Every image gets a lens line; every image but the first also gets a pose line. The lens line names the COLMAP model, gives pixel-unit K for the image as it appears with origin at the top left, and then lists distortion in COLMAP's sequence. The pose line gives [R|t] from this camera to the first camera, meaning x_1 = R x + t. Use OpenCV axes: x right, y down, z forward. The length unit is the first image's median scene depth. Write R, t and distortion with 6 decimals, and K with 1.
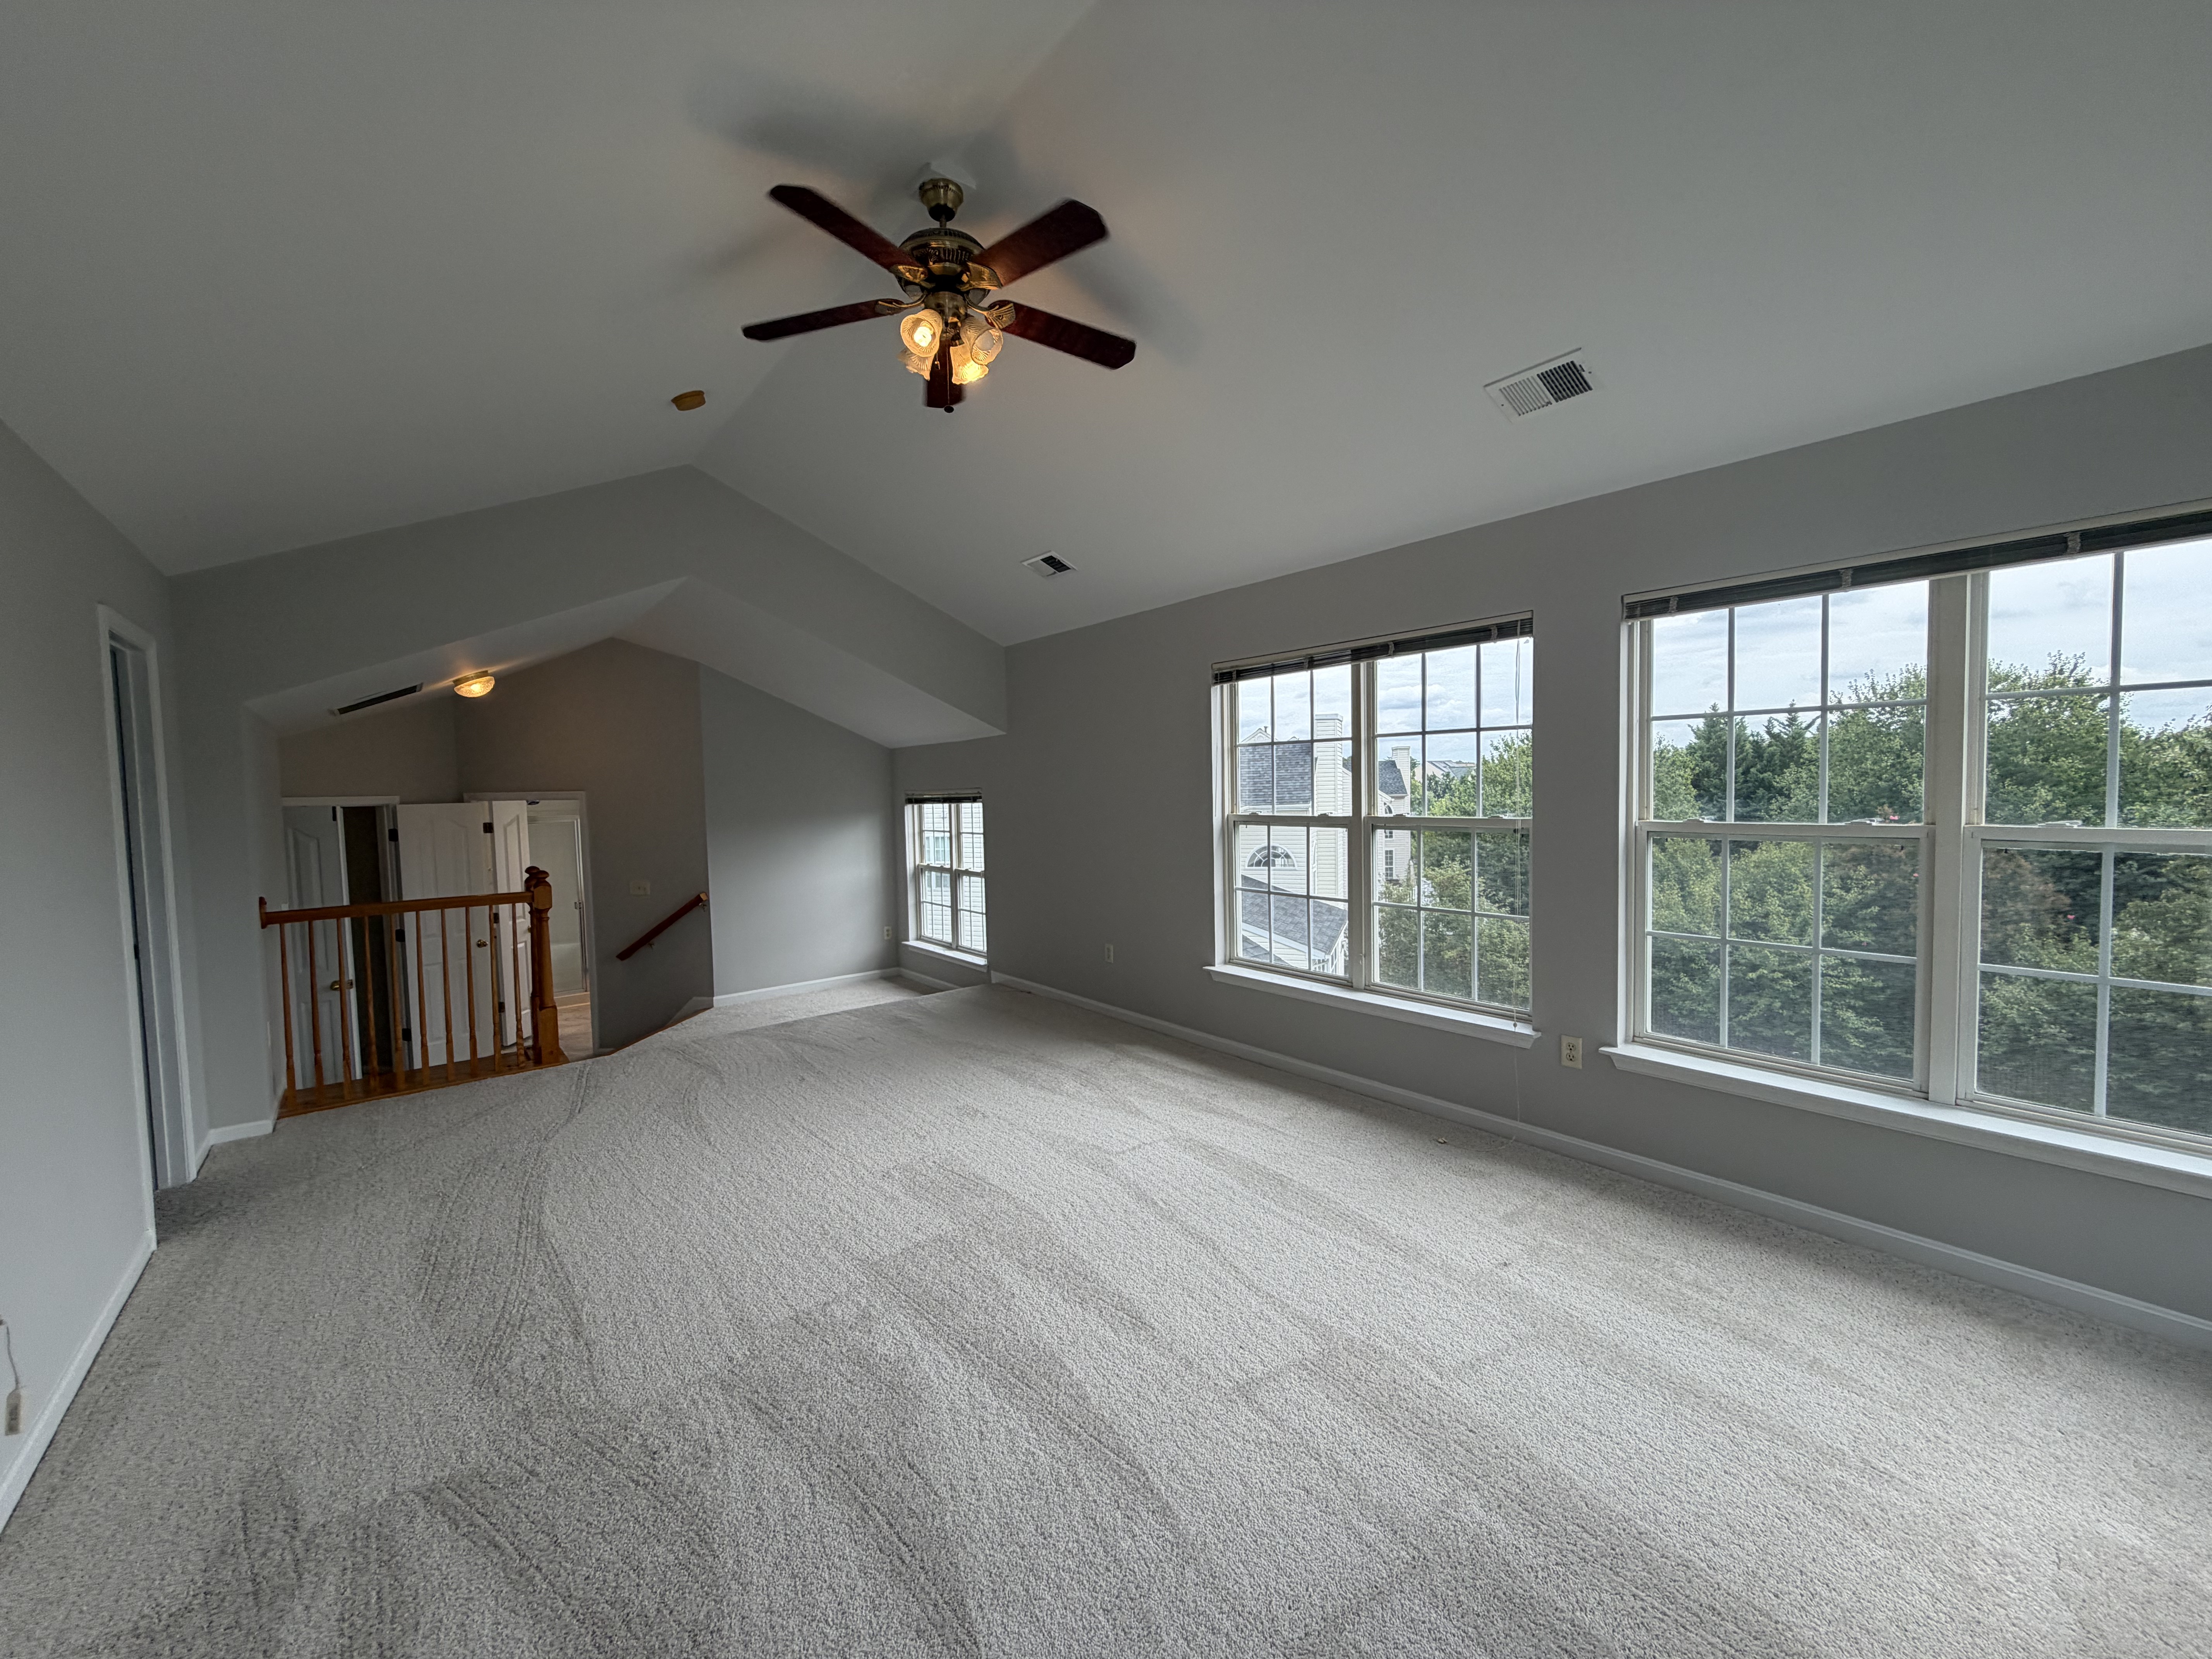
lens RADIAL K [[892.2, 0, 1111.2], [0, 892.2, 832.6], [0, 0, 1]] dist [0.003162, -0.000116]
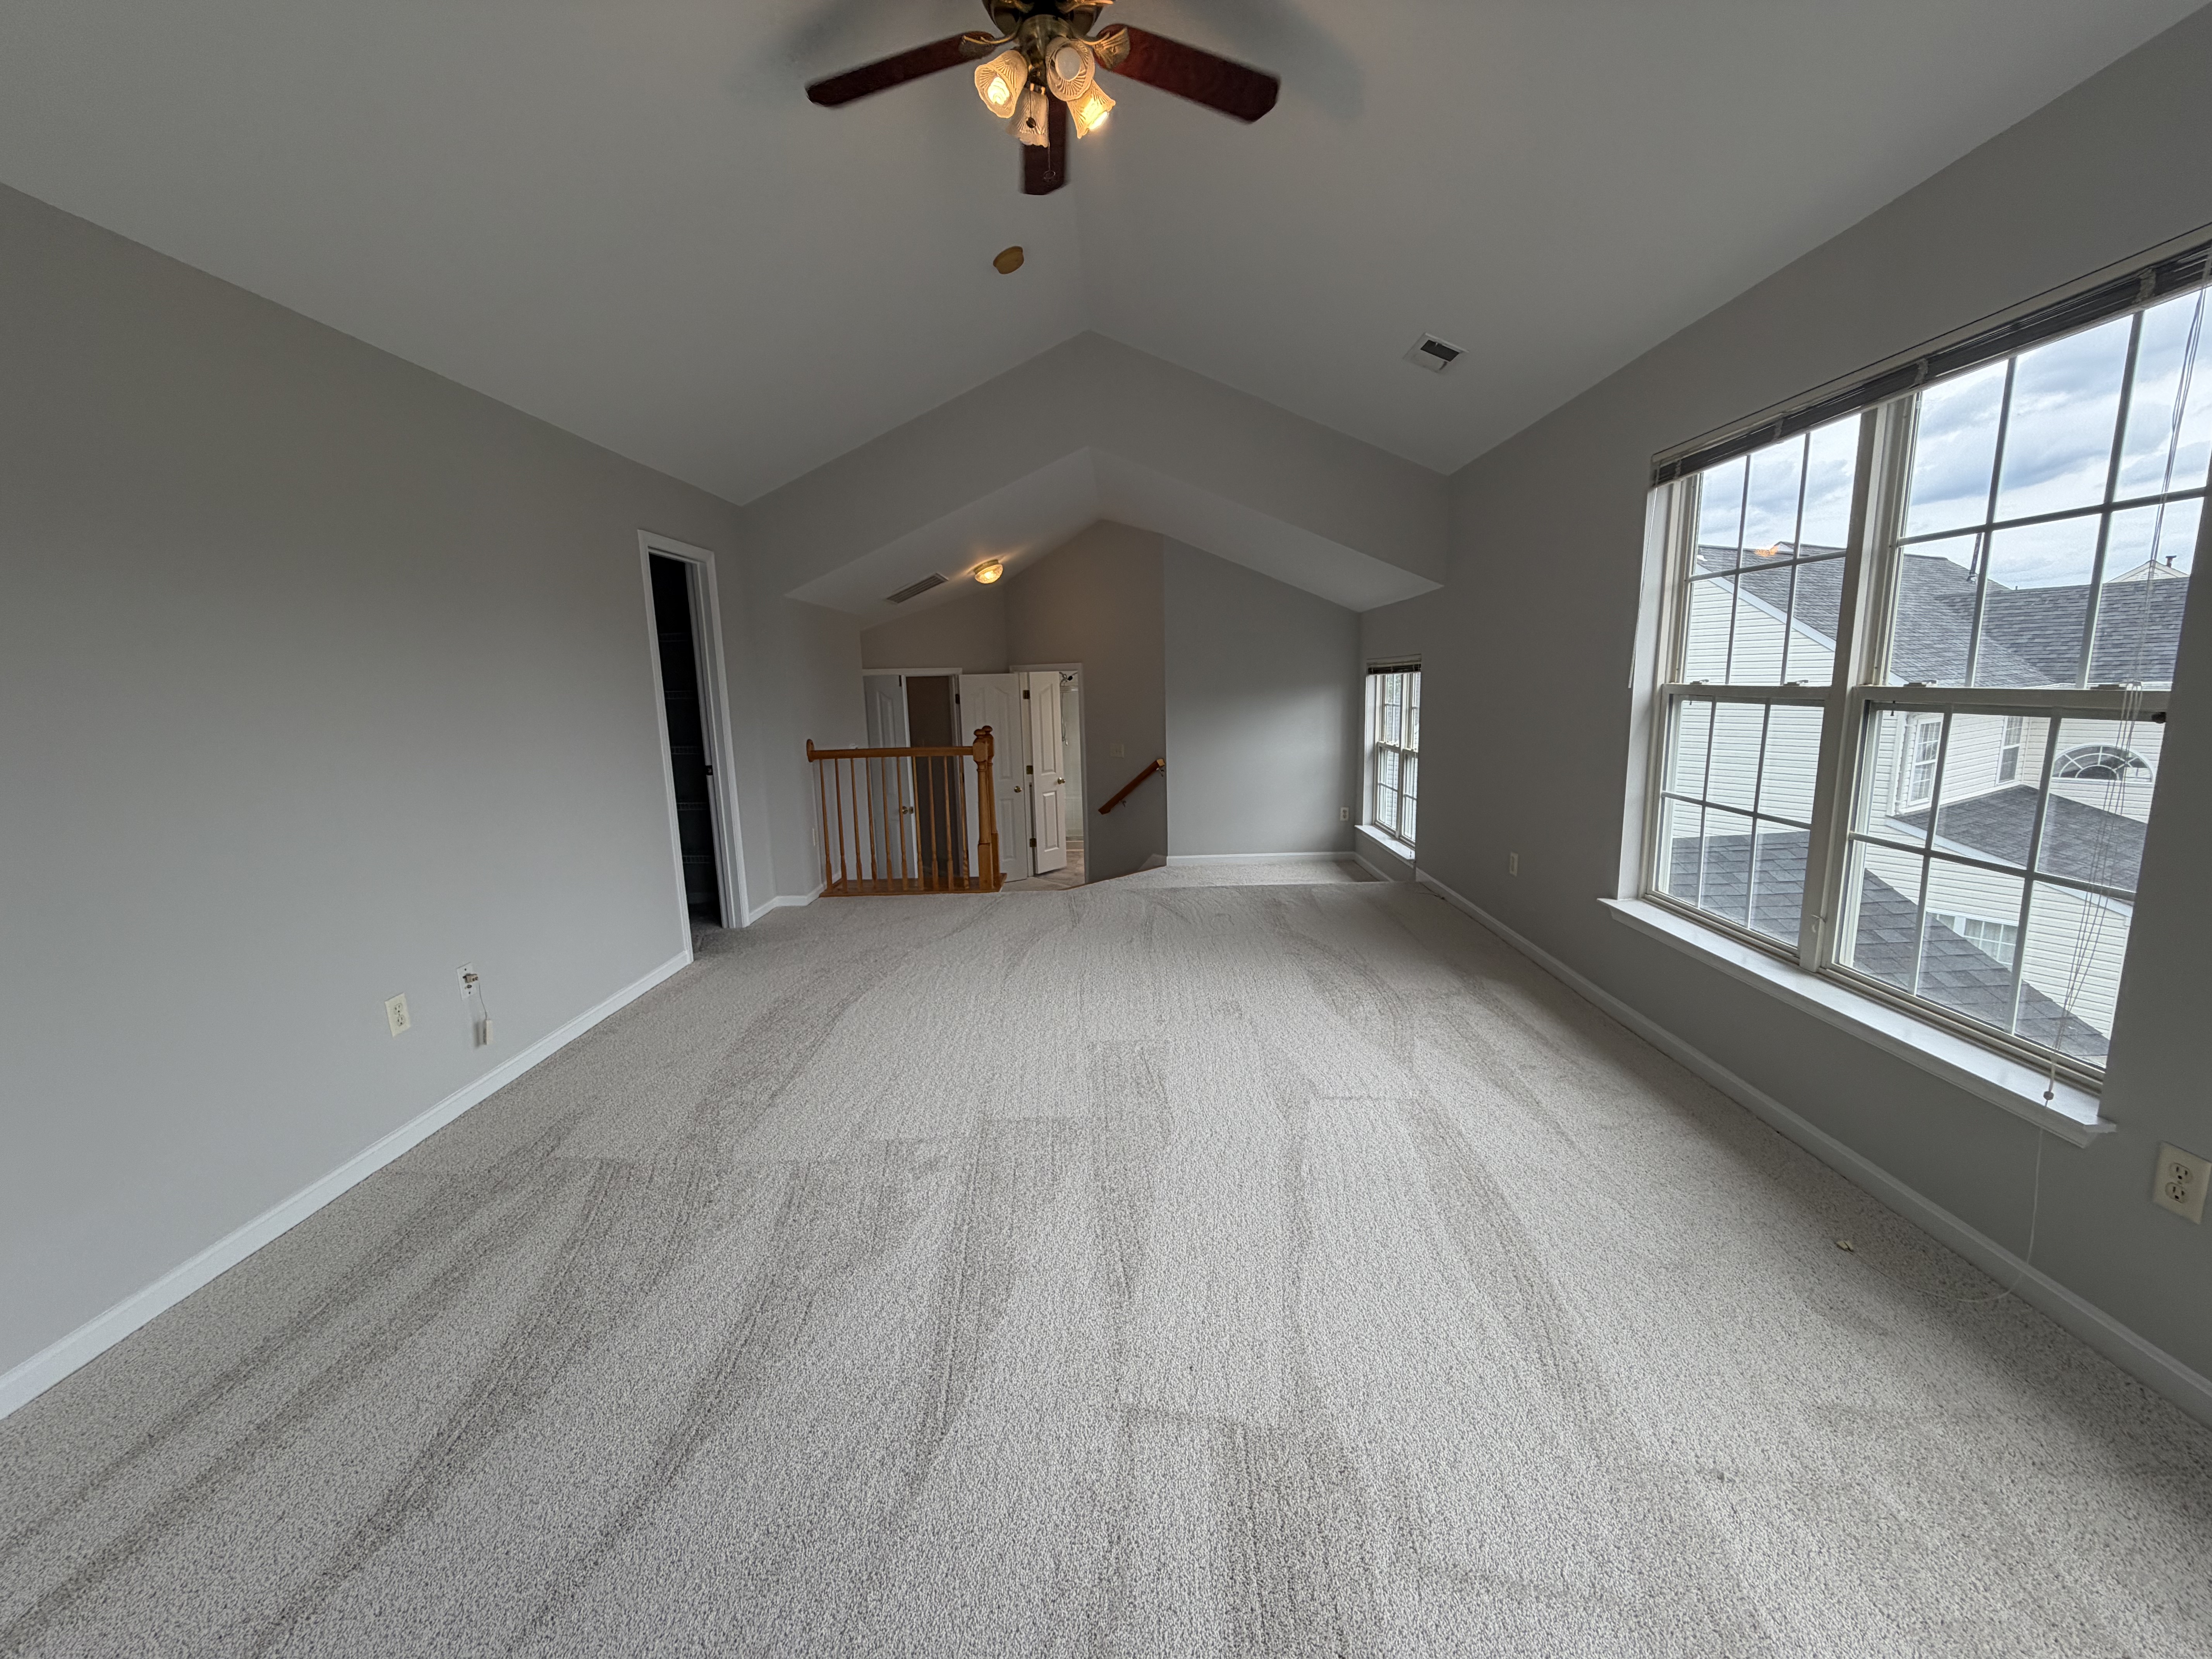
lens RADIAL K [[892.2, 0, 1110.7], [0, 892.2, 838.3], [0, 0, 1]] dist [0.003162, -0.000116]
pose [[0.759656, 0.115968, -0.639902, 0.296325], [-0.023795, 0.988270, 0.150855, 0.003199], [0.649890, -0.099371, 0.753504, 0.229340]]
